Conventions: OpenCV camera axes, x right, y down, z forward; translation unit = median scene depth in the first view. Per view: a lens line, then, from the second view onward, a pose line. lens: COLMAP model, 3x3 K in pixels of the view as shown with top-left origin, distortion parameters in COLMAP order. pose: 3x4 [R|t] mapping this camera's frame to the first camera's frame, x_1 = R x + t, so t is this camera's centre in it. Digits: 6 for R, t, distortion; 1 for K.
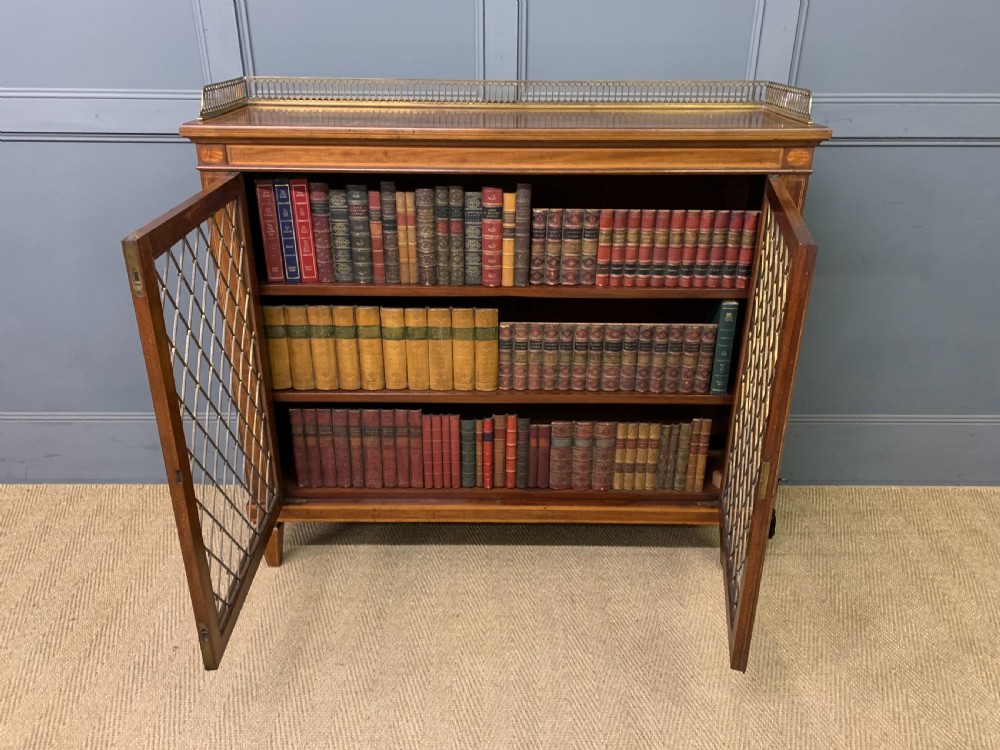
lens RADIAL K [[776.8, 0, 502.3], [0, 776.8, 364.0], [0, 0, 1]] dist [0.027124, -0.021173]
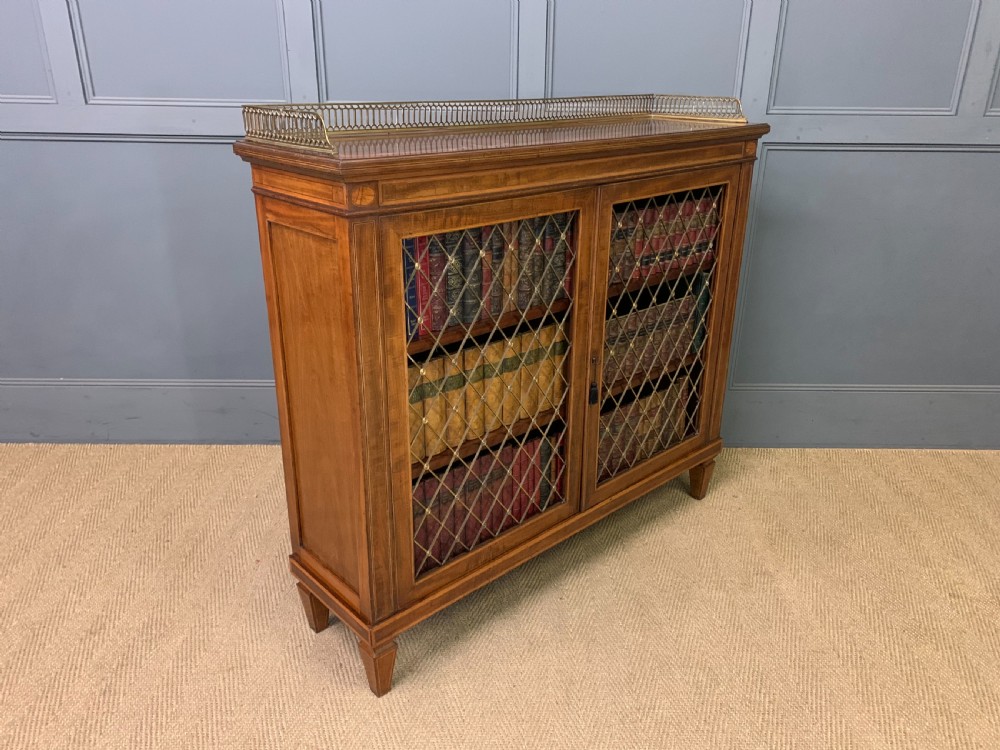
lens RADIAL K [[776.8, 0, 507.1], [0, 776.8, 365.3], [0, 0, 1]] dist [0.027124, -0.021173]
pose [[0.725457, -0.247465, 0.642240, -0.709687], [0.274886, 0.959649, 0.059264, -0.093577], [-0.630991, 0.133549, 0.764209, 0.275332]]
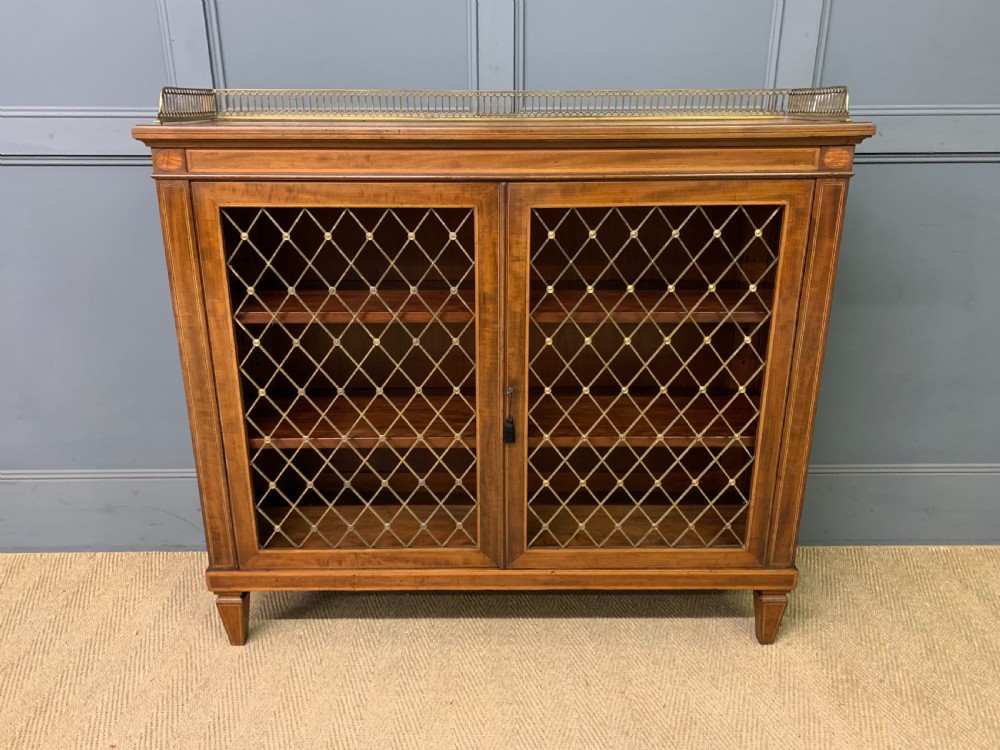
lens RADIAL K [[776.8, 0, 496.0], [0, 776.8, 366.5], [0, 0, 1]] dist [0.027124, -0.021173]
pose [[0.999947, -0.009646, 0.003567, -0.008932], [0.009938, 0.995552, -0.093688, 0.041101], [-0.002647, 0.093719, 0.995595, 0.126871]]
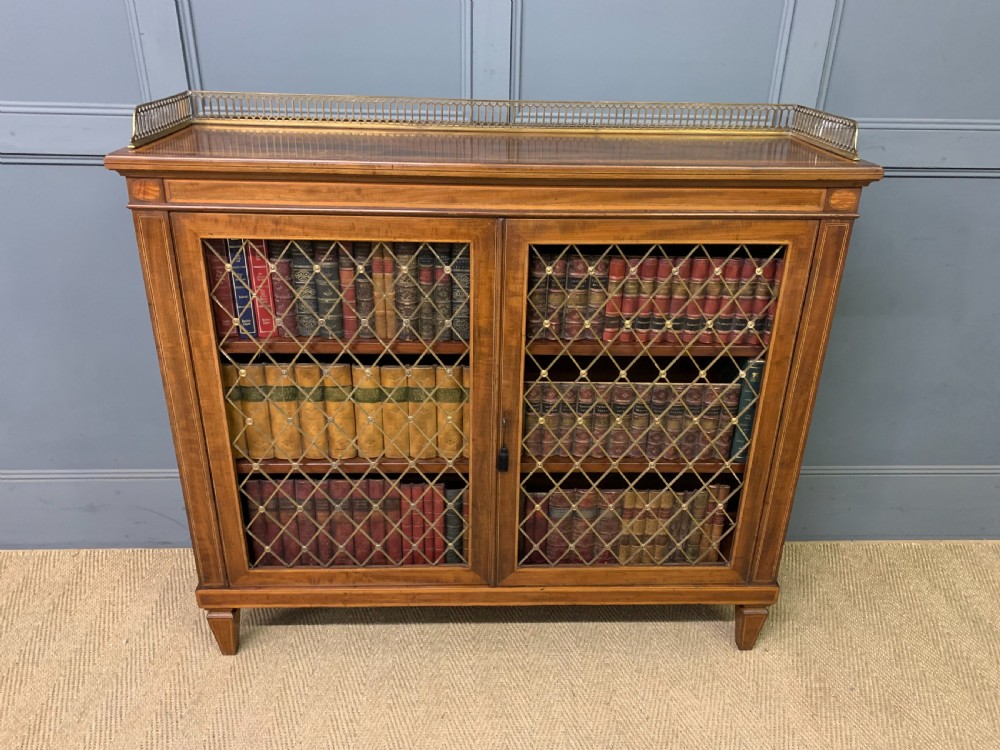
lens RADIAL K [[776.8, 0, 505.4], [0, 776.8, 367.5], [0, 0, 1]] dist [0.027124, -0.021173]
pose [[0.998996, -0.001857, 0.044763, -0.026191], [0.001291, 0.999919, 0.012664, -0.079047], [-0.044783, -0.012594, 0.998917, 0.135232]]
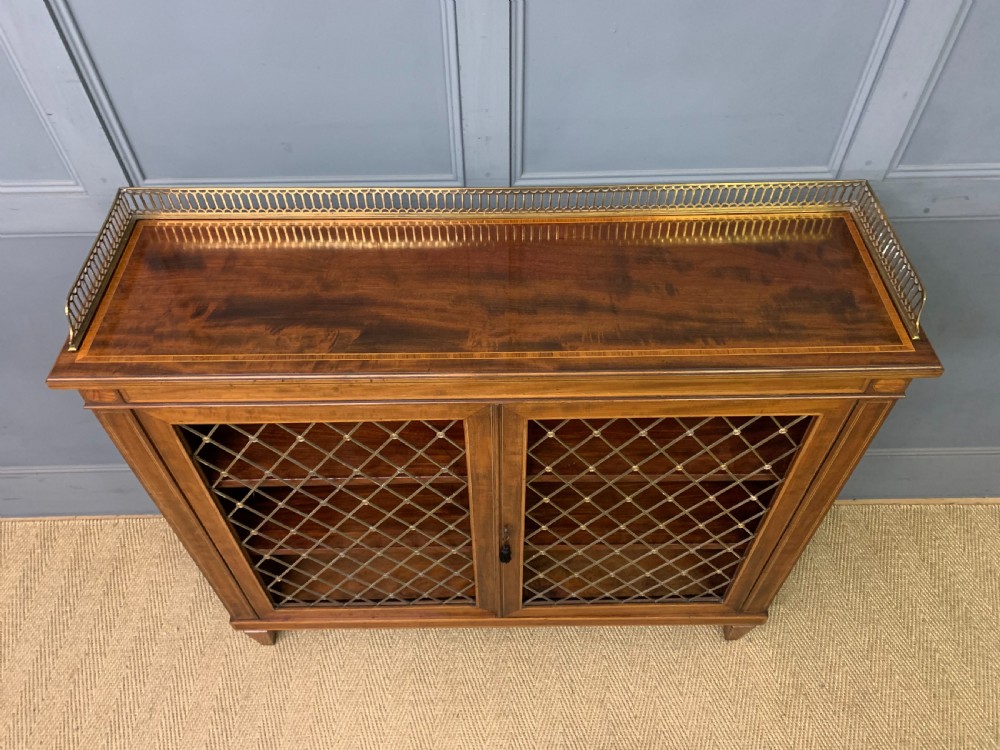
lens RADIAL K [[776.8, 0, 502.4], [0, 776.8, 380.6], [0, 0, 1]] dist [0.027124, -0.021173]
pose [[0.999818, -0.019034, 0.001159, 0.007596], [0.016594, 0.898349, 0.438968, -0.518419], [-0.009396, -0.438869, 0.898502, 0.289046]]
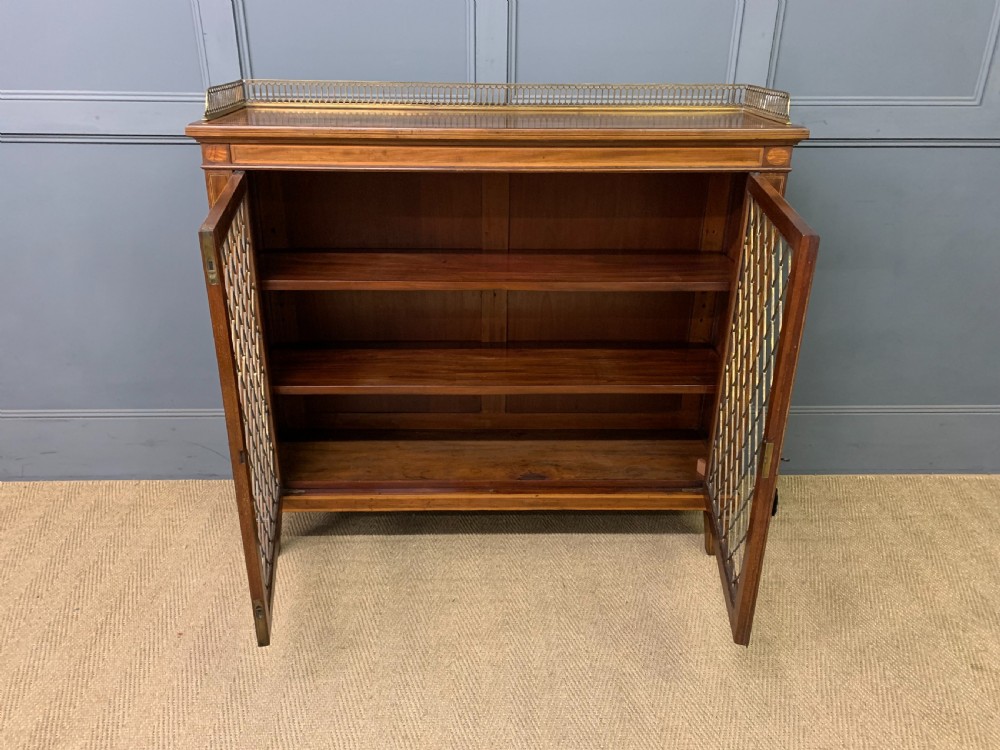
lens RADIAL K [[776.8, 0, 494.7], [0, 776.8, 367.8], [0, 0, 1]] dist [0.027124, -0.021173]
pose [[0.999714, -0.007080, 0.022855, -0.024686], [0.007177, 0.999966, -0.004140, 0.019115], [-0.022825, 0.004303, 0.999730, -0.036473]]
